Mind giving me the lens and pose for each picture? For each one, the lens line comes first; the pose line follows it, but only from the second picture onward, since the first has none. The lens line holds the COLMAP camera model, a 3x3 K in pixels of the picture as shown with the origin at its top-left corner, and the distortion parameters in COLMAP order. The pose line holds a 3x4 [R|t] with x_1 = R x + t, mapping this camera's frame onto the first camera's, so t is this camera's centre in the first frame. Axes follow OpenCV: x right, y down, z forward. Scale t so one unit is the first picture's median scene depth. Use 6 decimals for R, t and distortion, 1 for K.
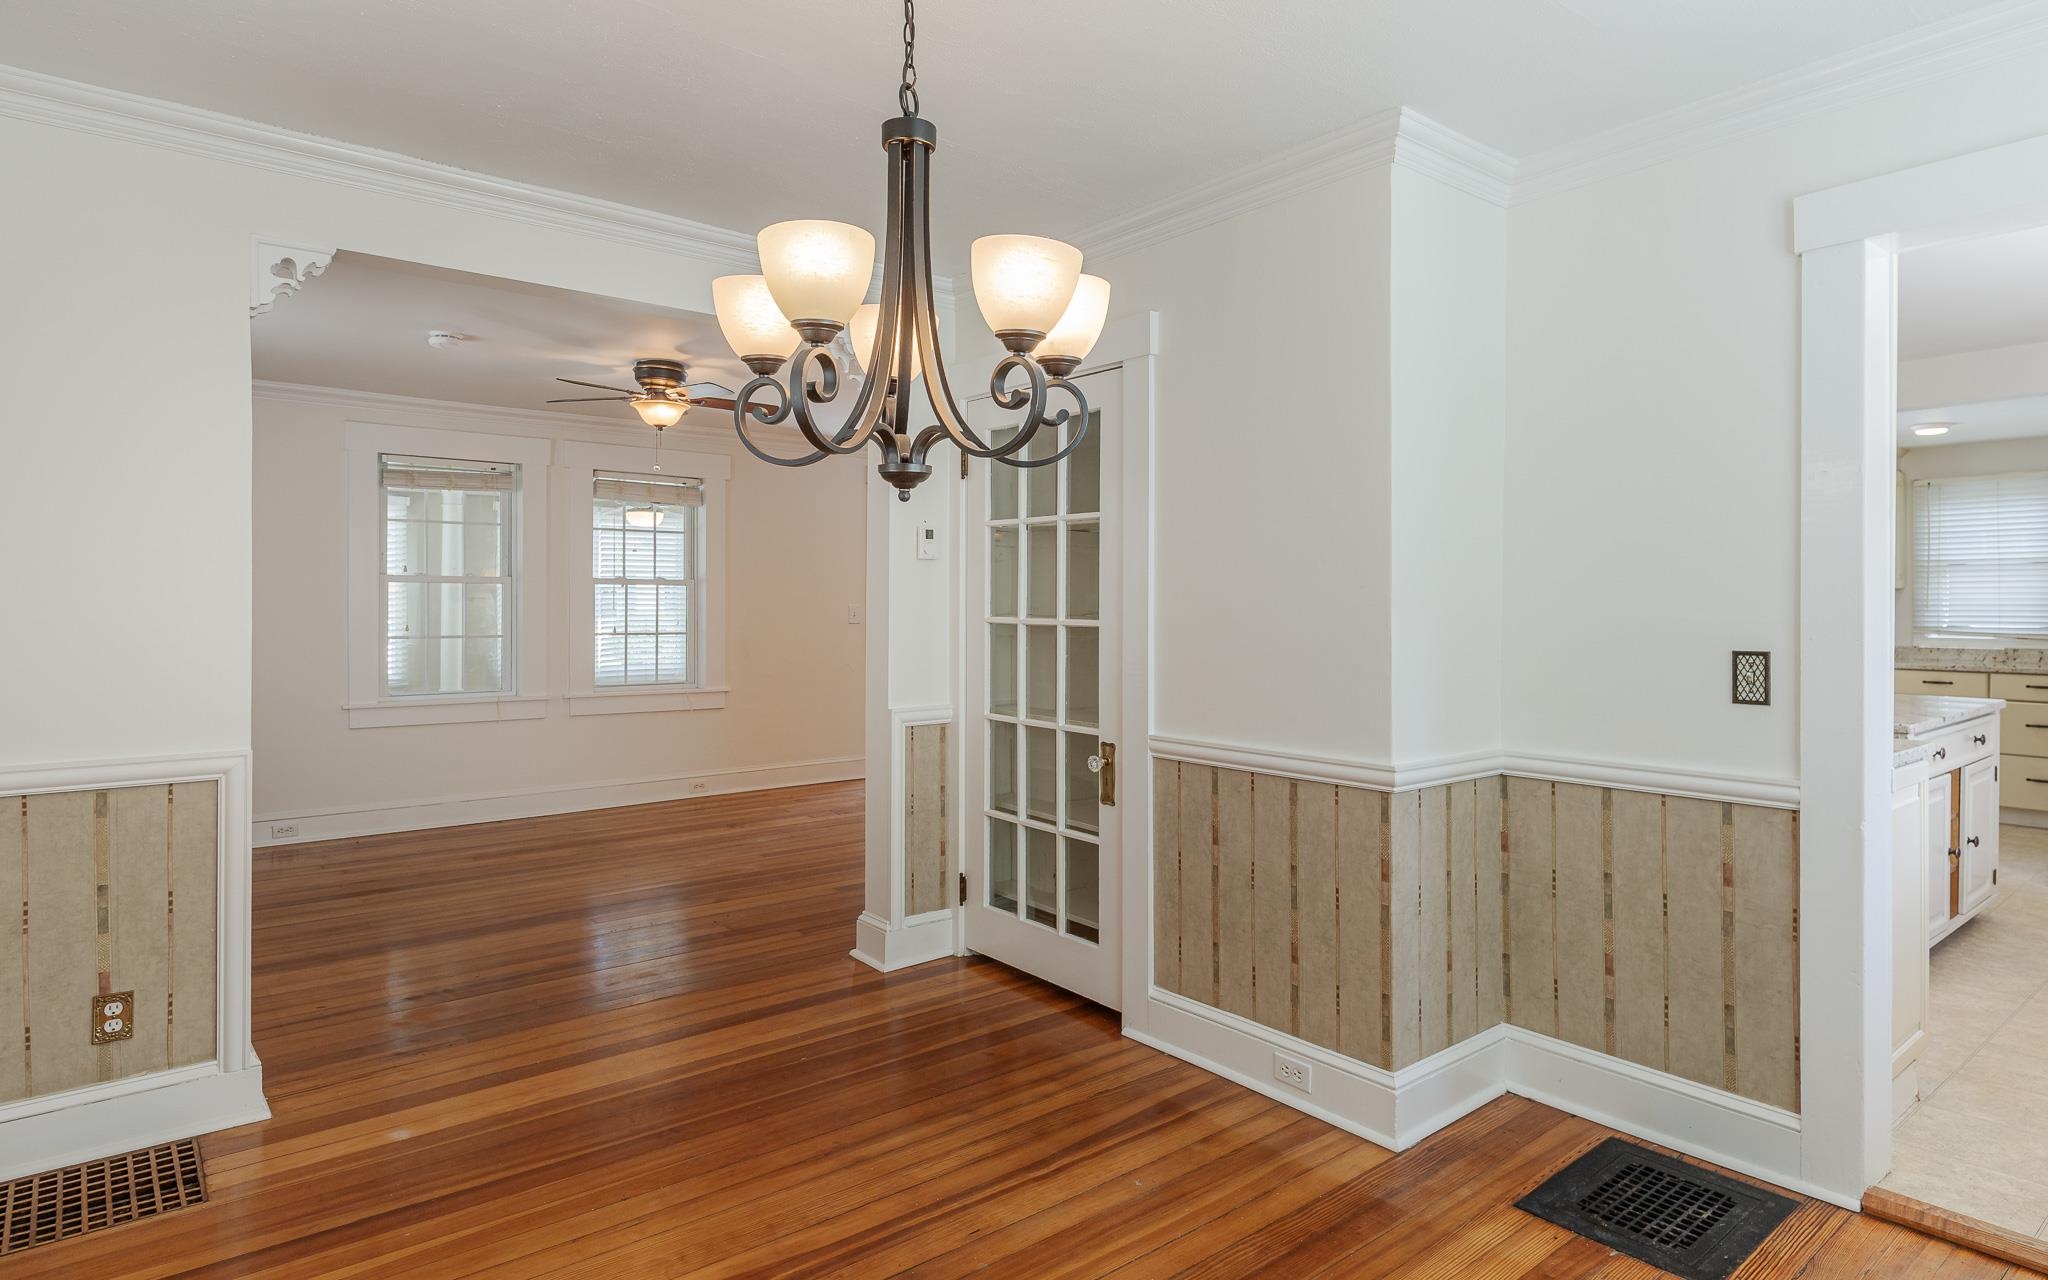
lens RADIAL K [[1083.8, 0, 1076.5], [0, 1083.8, 597.1], [0, 0, 1]] dist [-0.001236, -0.002979]
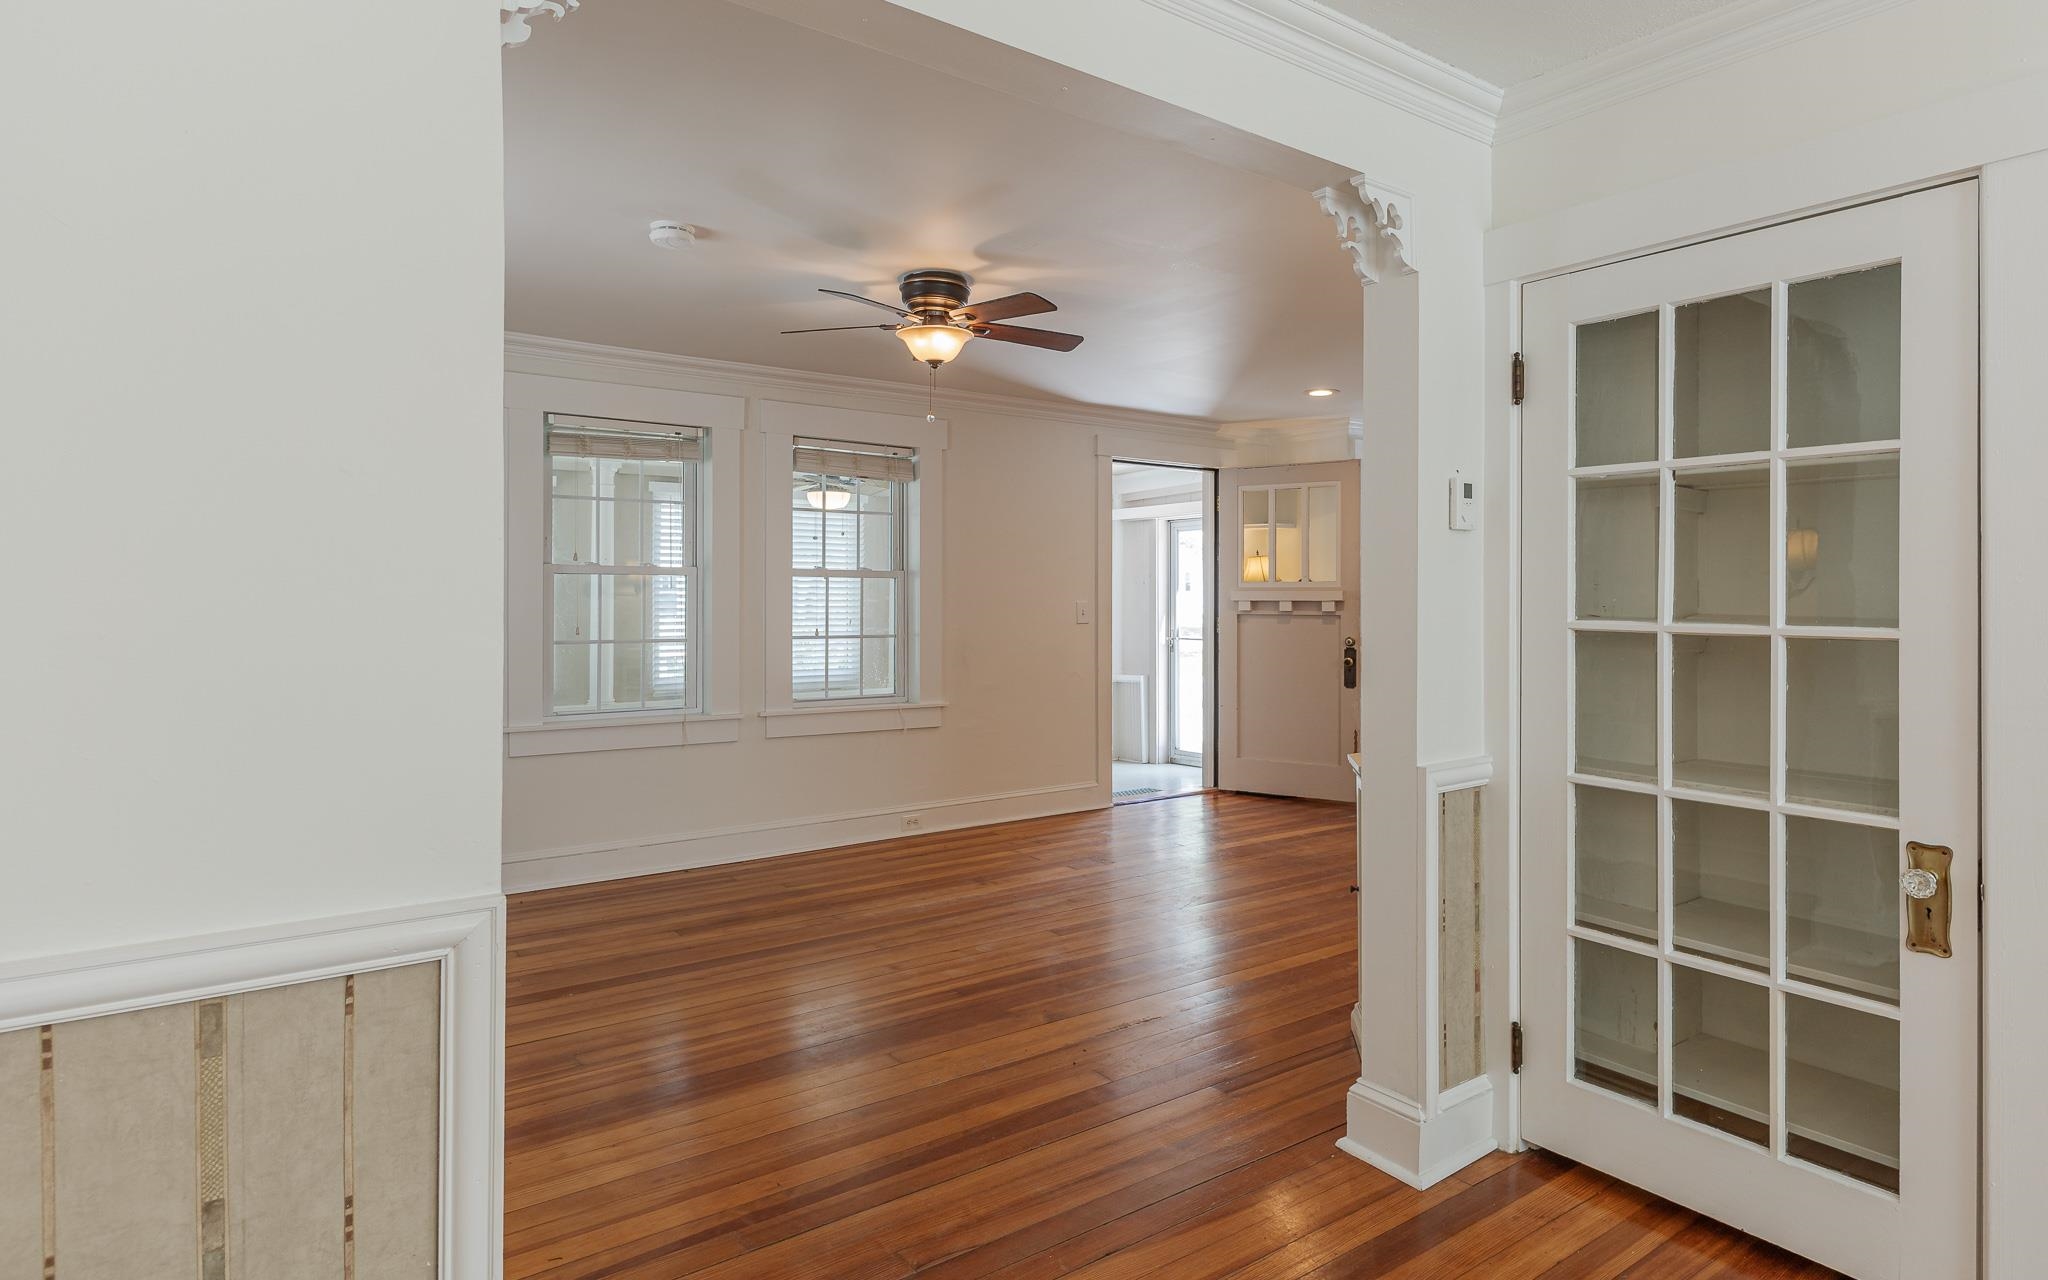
lens RADIAL K [[1083.8, 0, 1109.3], [0, 1083.8, 587.1], [0, 0, 1]] dist [-0.001236, -0.002979]
pose [[0.999243, -0.001563, -0.038874, -0.318656], [0.001356, 0.999985, -0.005355, 0.001931], [0.038882, 0.005298, 0.999230, 0.351723]]
